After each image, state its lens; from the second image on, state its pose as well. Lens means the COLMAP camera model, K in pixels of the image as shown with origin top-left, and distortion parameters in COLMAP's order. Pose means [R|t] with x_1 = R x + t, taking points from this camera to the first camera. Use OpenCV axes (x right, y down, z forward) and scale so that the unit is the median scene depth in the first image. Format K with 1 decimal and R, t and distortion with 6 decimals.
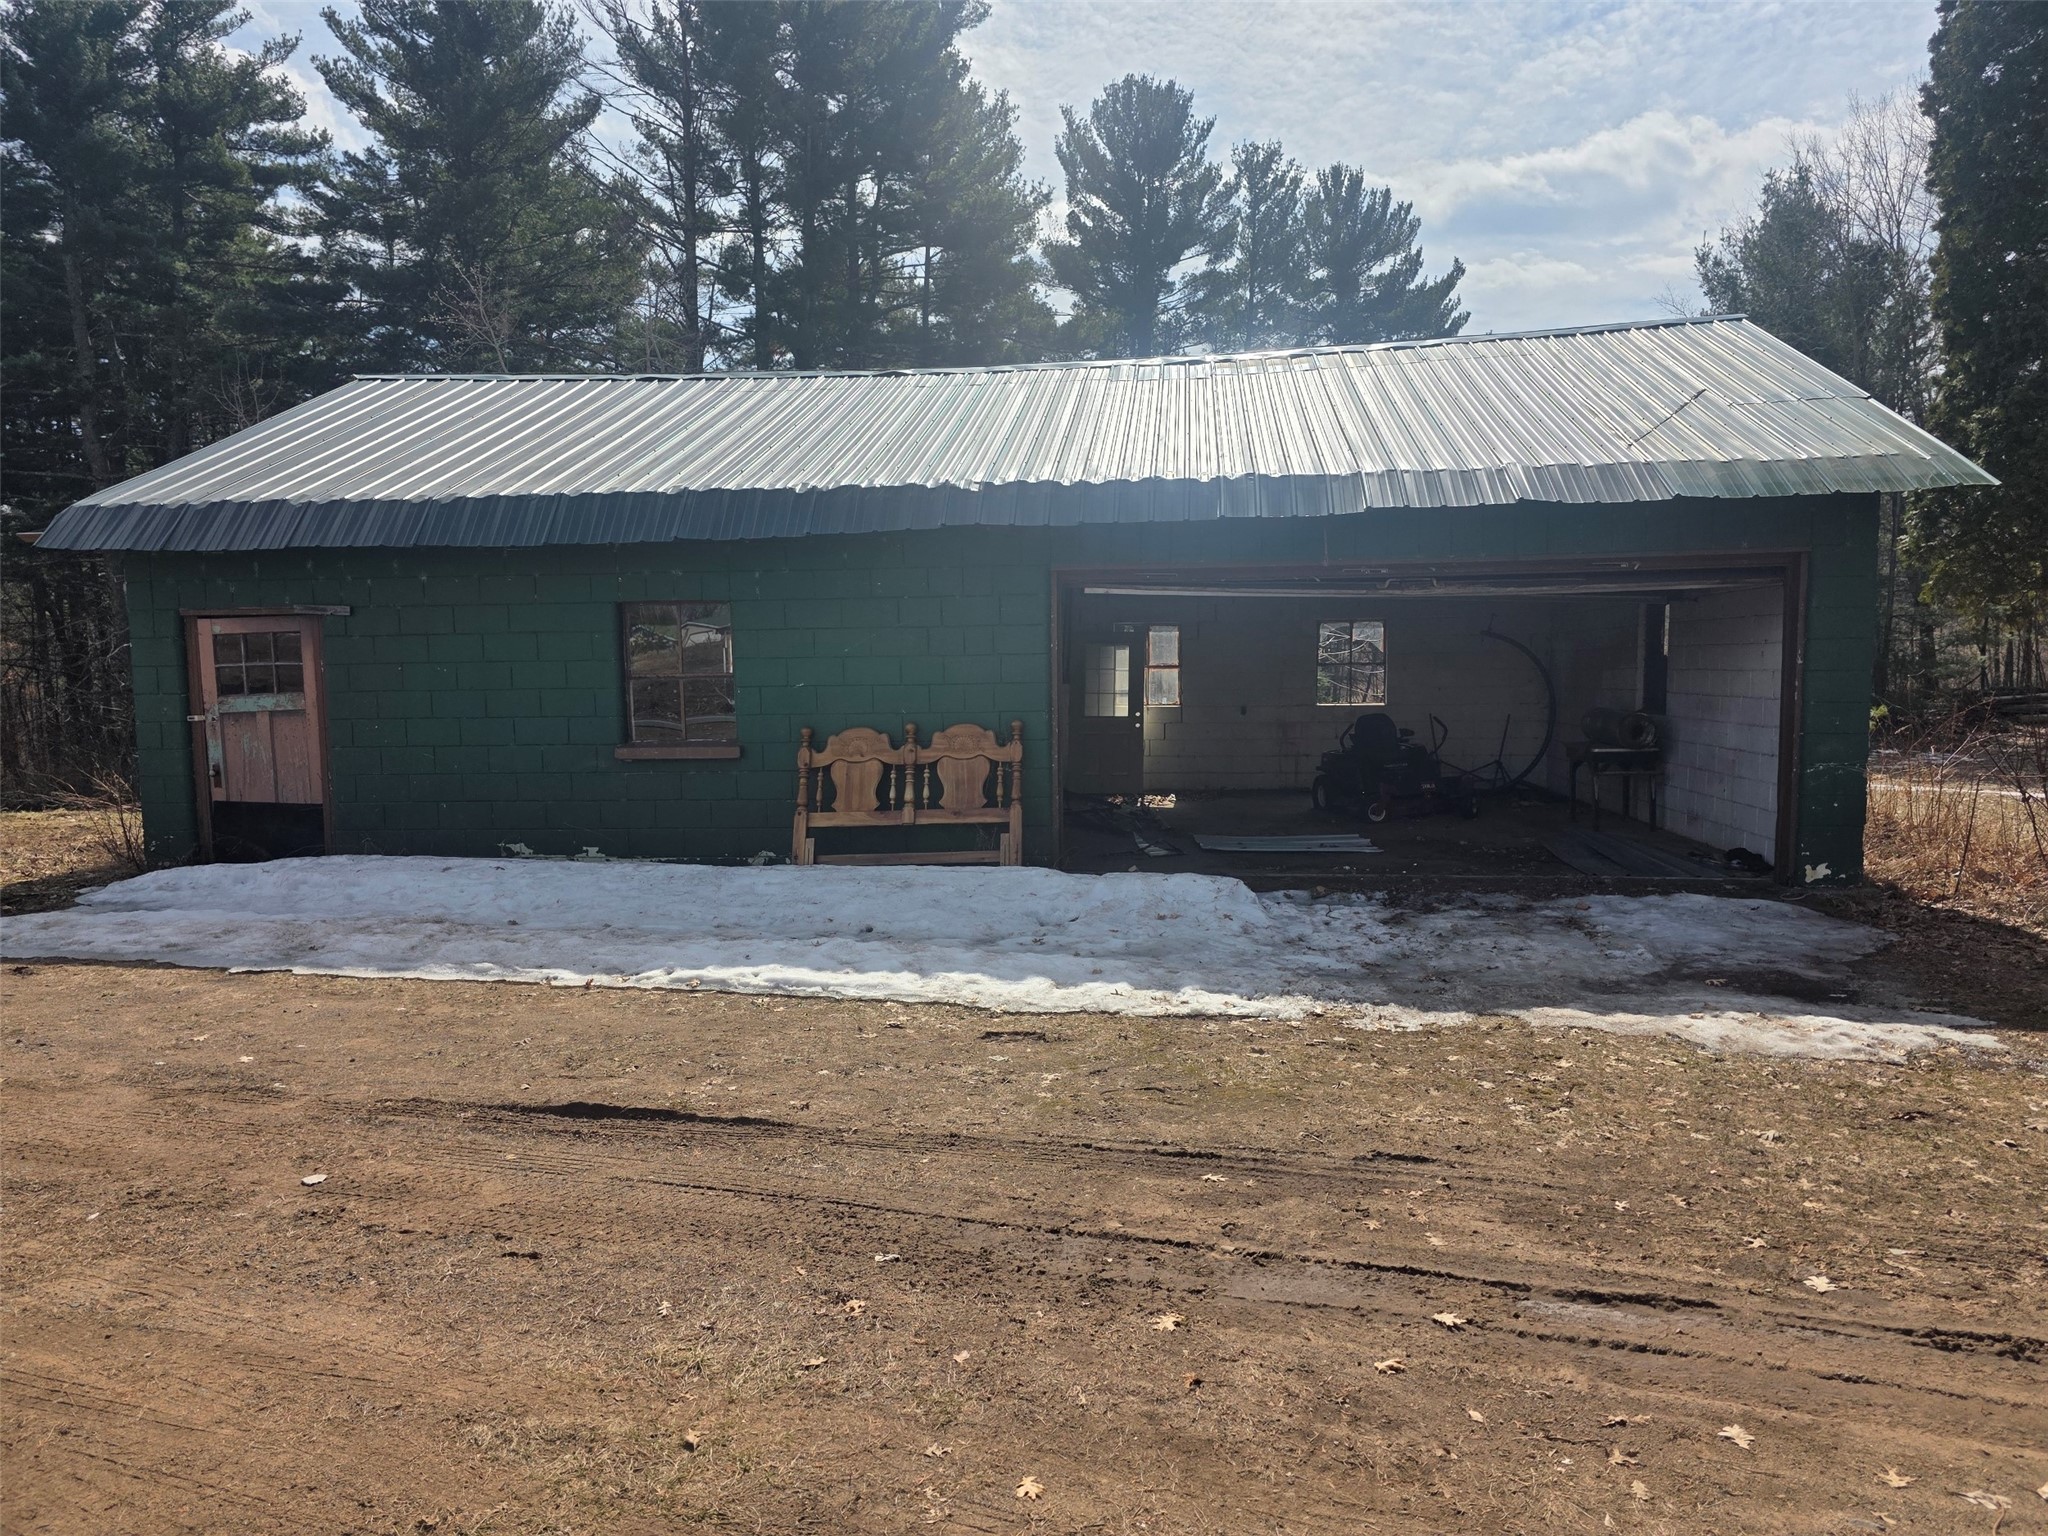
lens RADIAL K [[1364.6, 0, 1045.5], [0, 1364.6, 770.4], [0, 0, 1]] dist [0.078834, -0.076647]
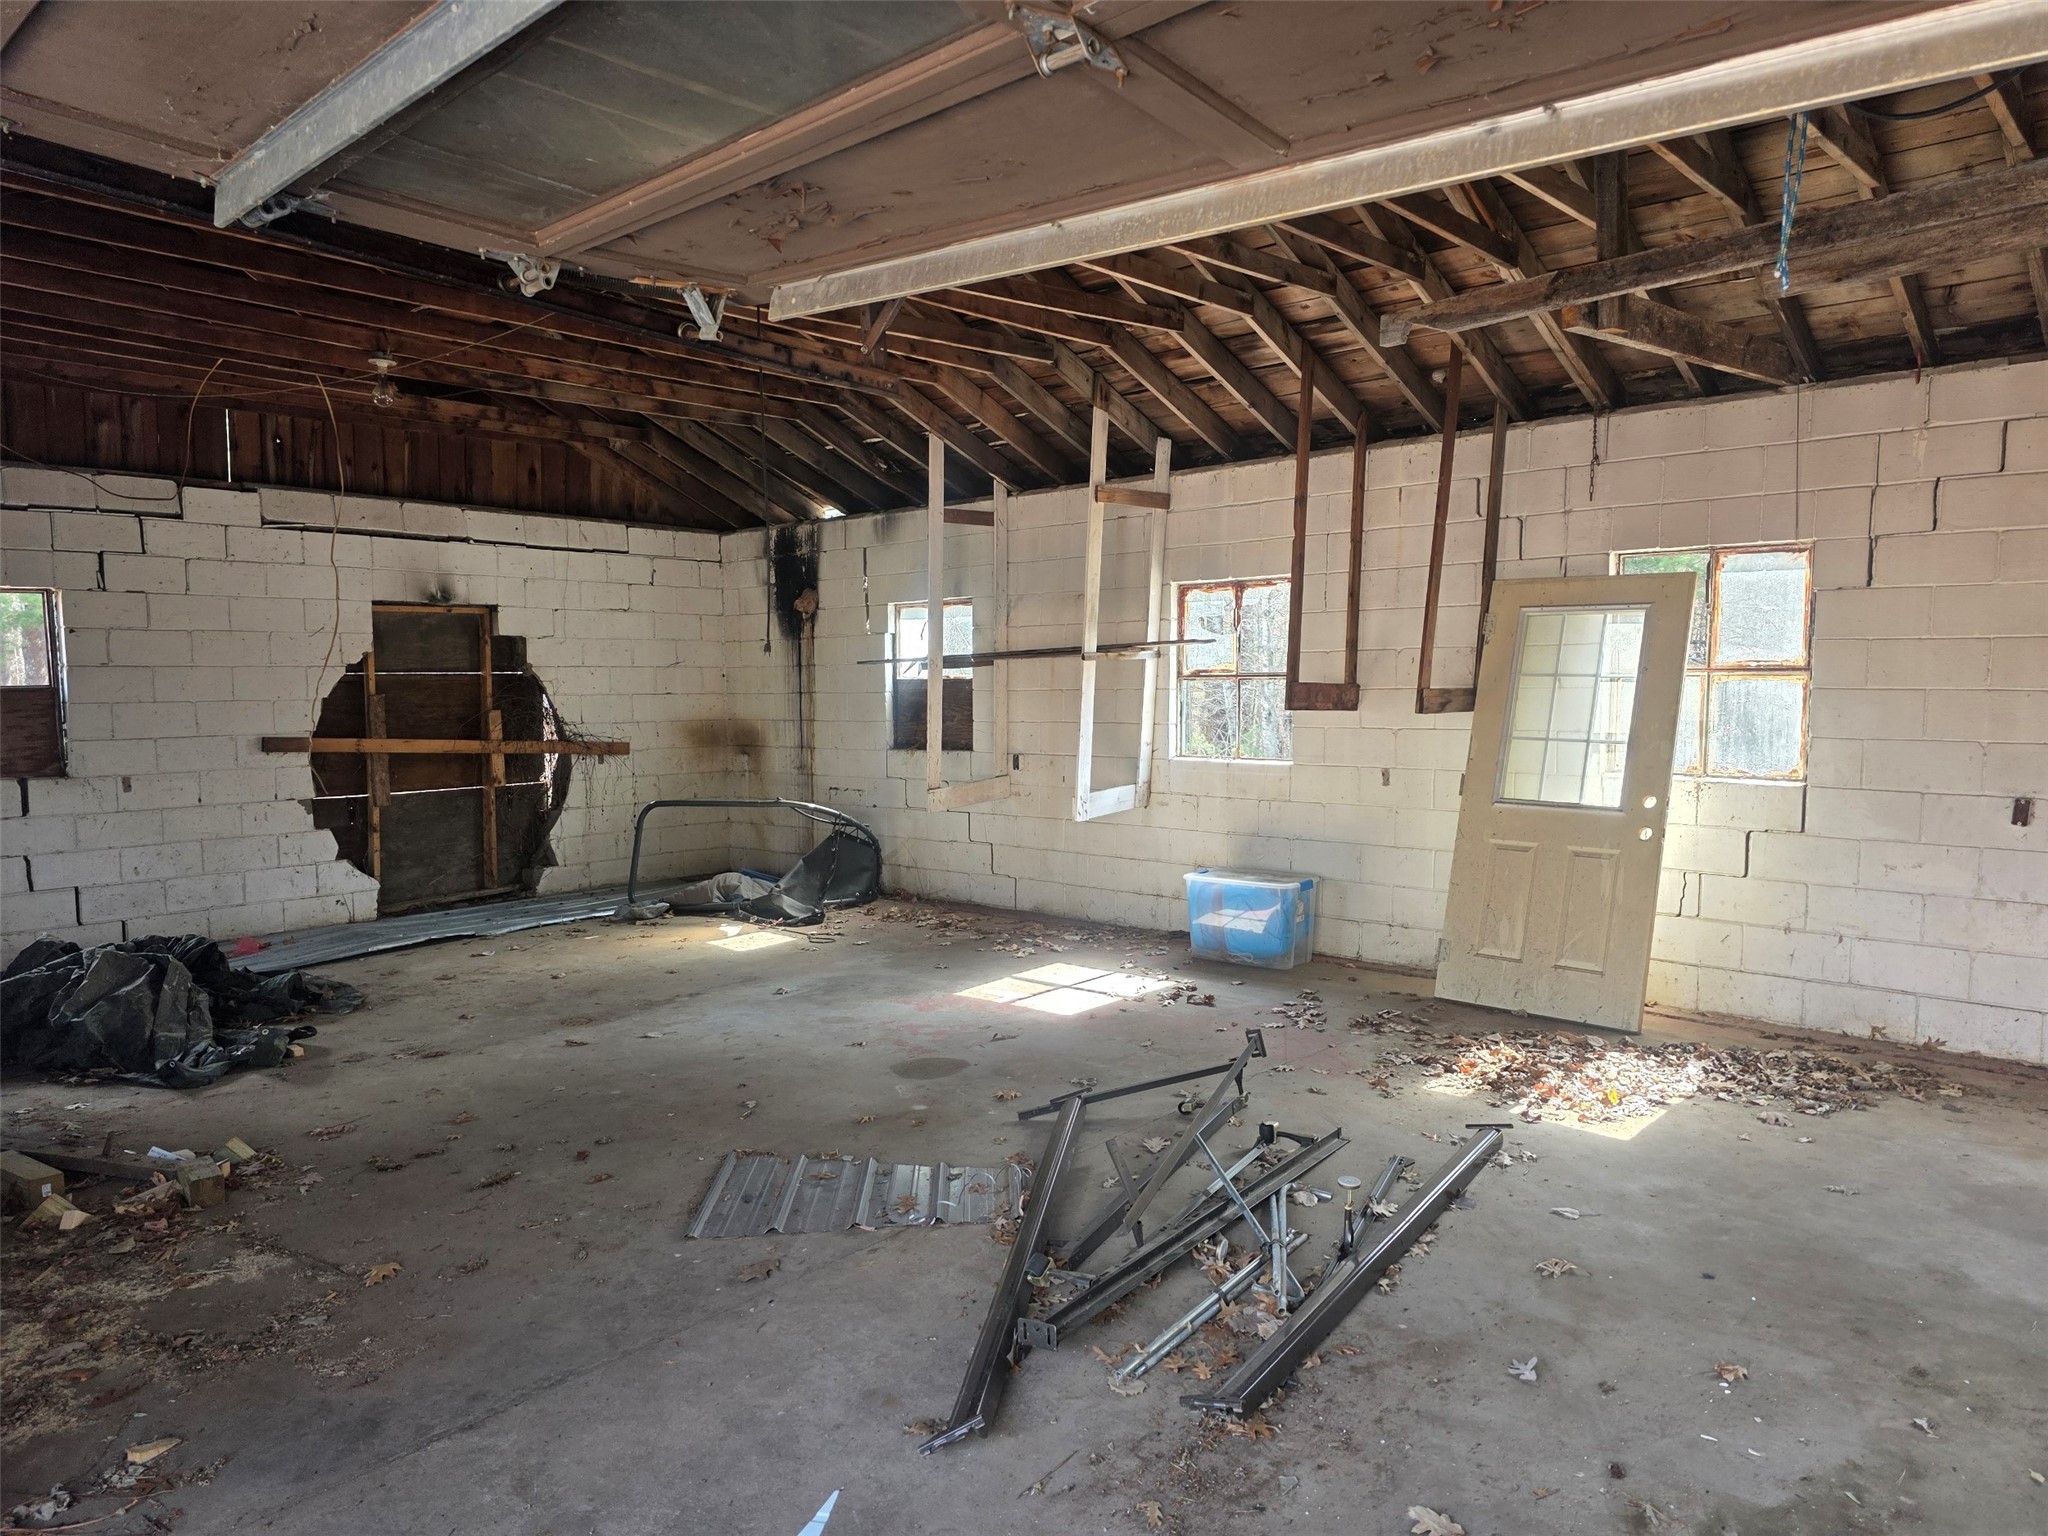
lens RADIAL K [[1364.6, 0, 1045.5], [0, 1364.6, 770.4], [0, 0, 1]] dist [0.078834, -0.076647]
pose [[0.815043, 0.051778, -0.577082, 0.147299], [-0.048343, 0.998603, 0.021321, -0.049712], [0.577380, 0.010521, 0.816408, 0.615499]]
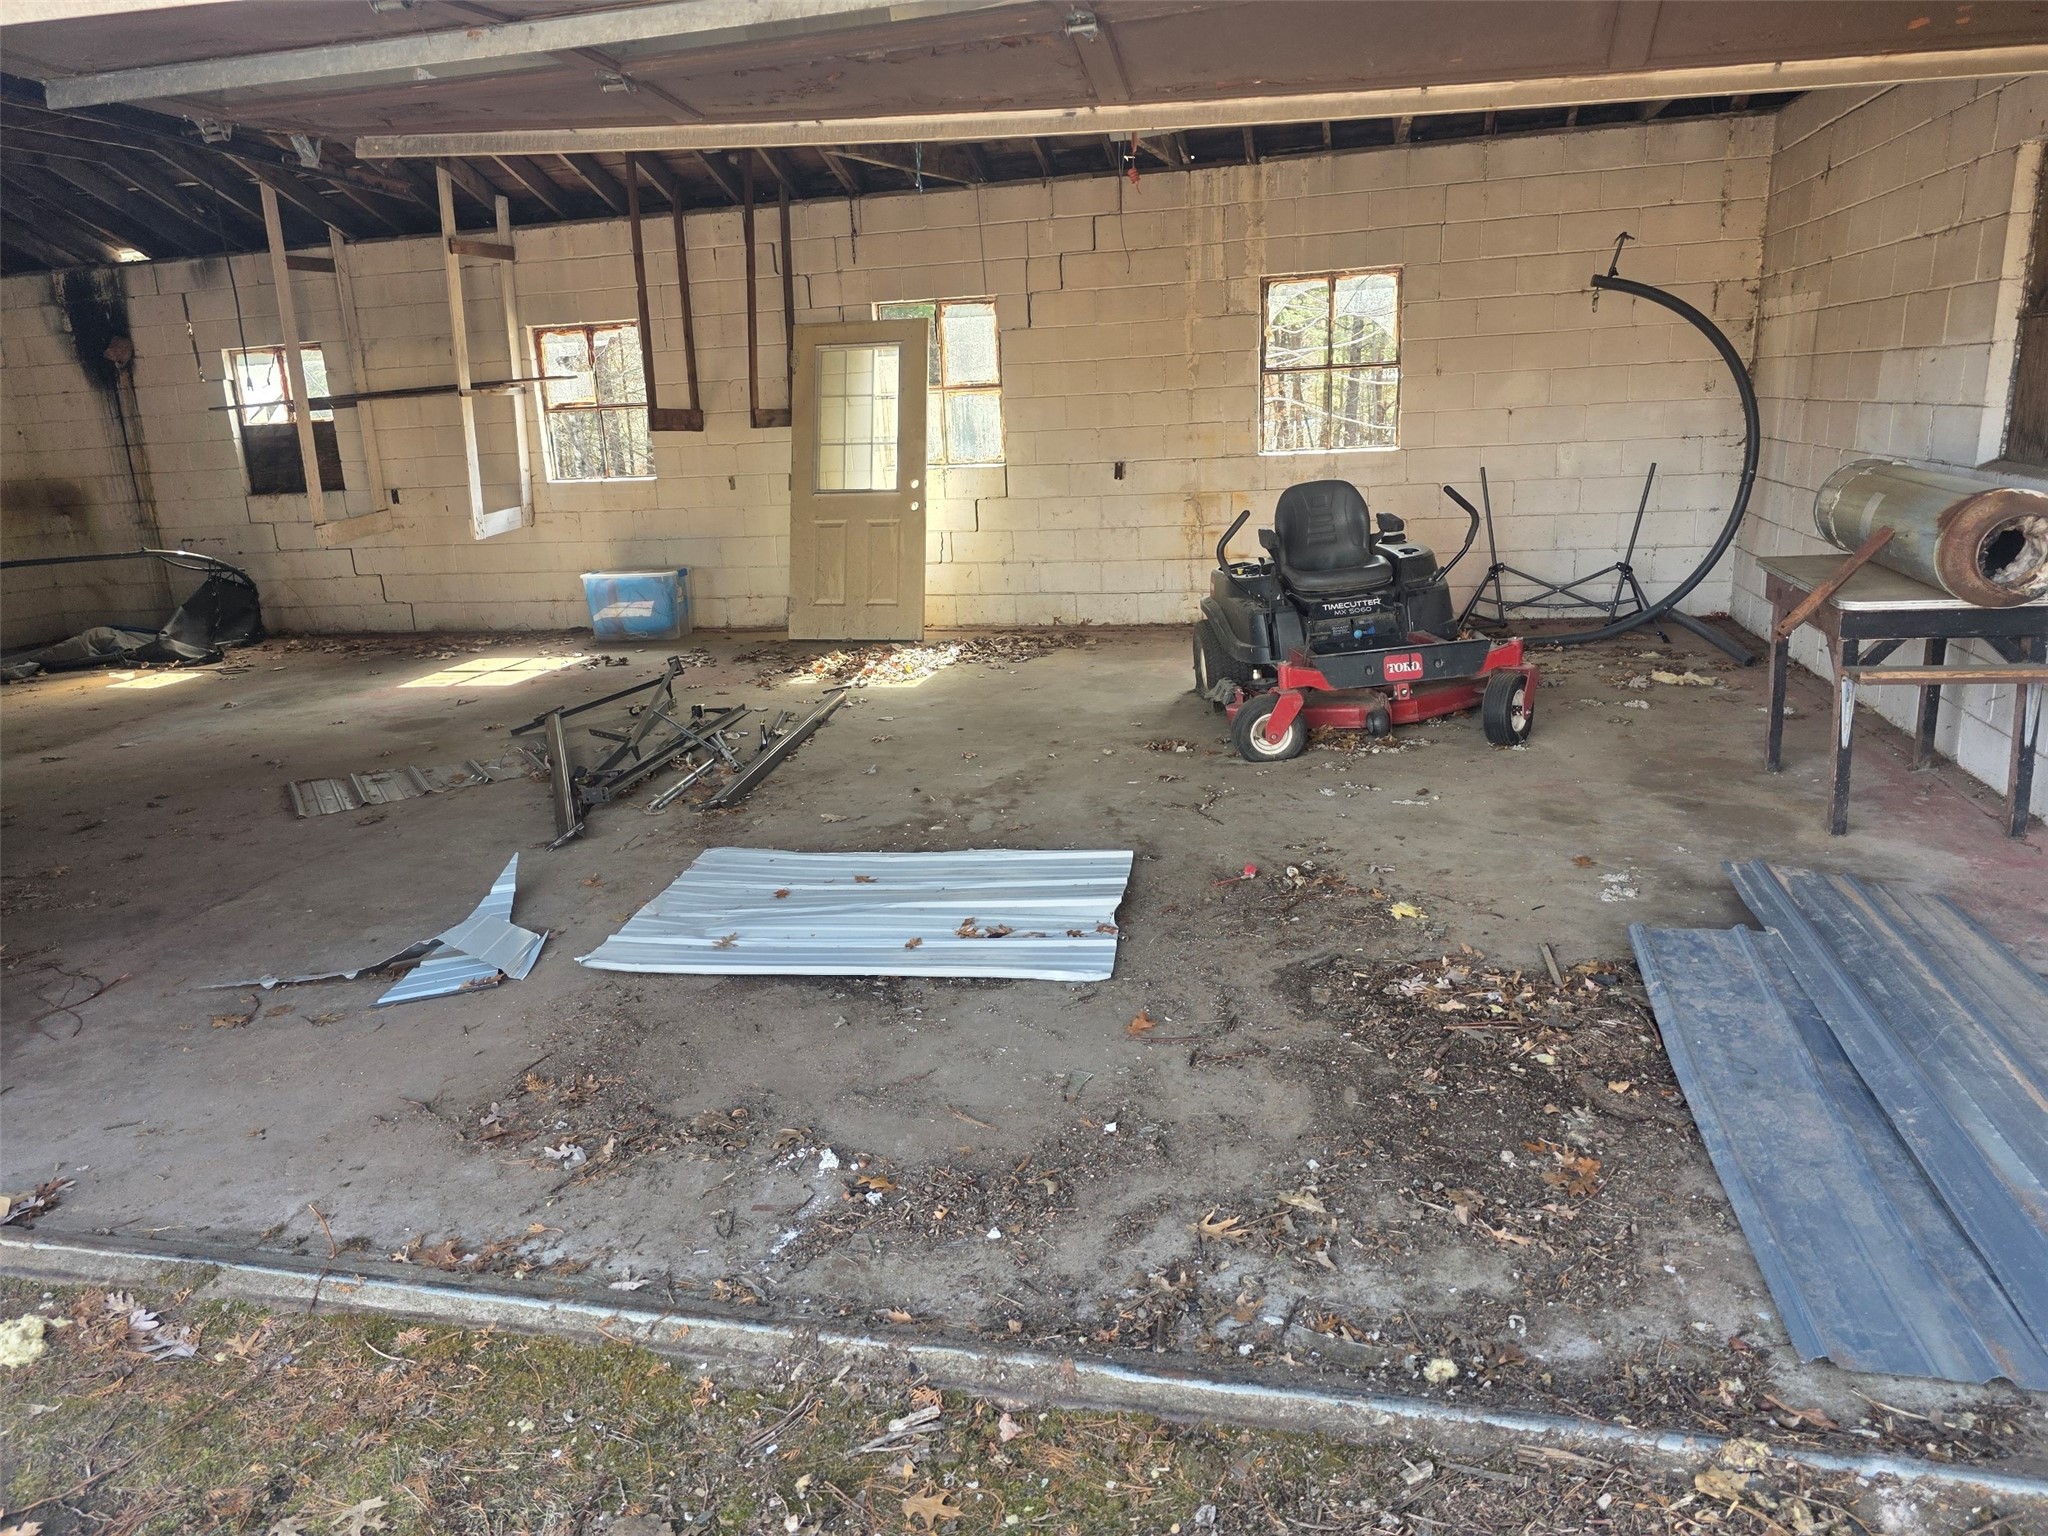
lens RADIAL K [[1364.6, 0, 1045.5], [0, 1364.6, 770.4], [0, 0, 1]] dist [0.078834, -0.076647]
pose [[0.992041, -0.001117, -0.125912, 0.183600], [0.025072, 0.981691, 0.188824, -0.031410], [0.123396, -0.190478, 0.973905, 0.476470]]
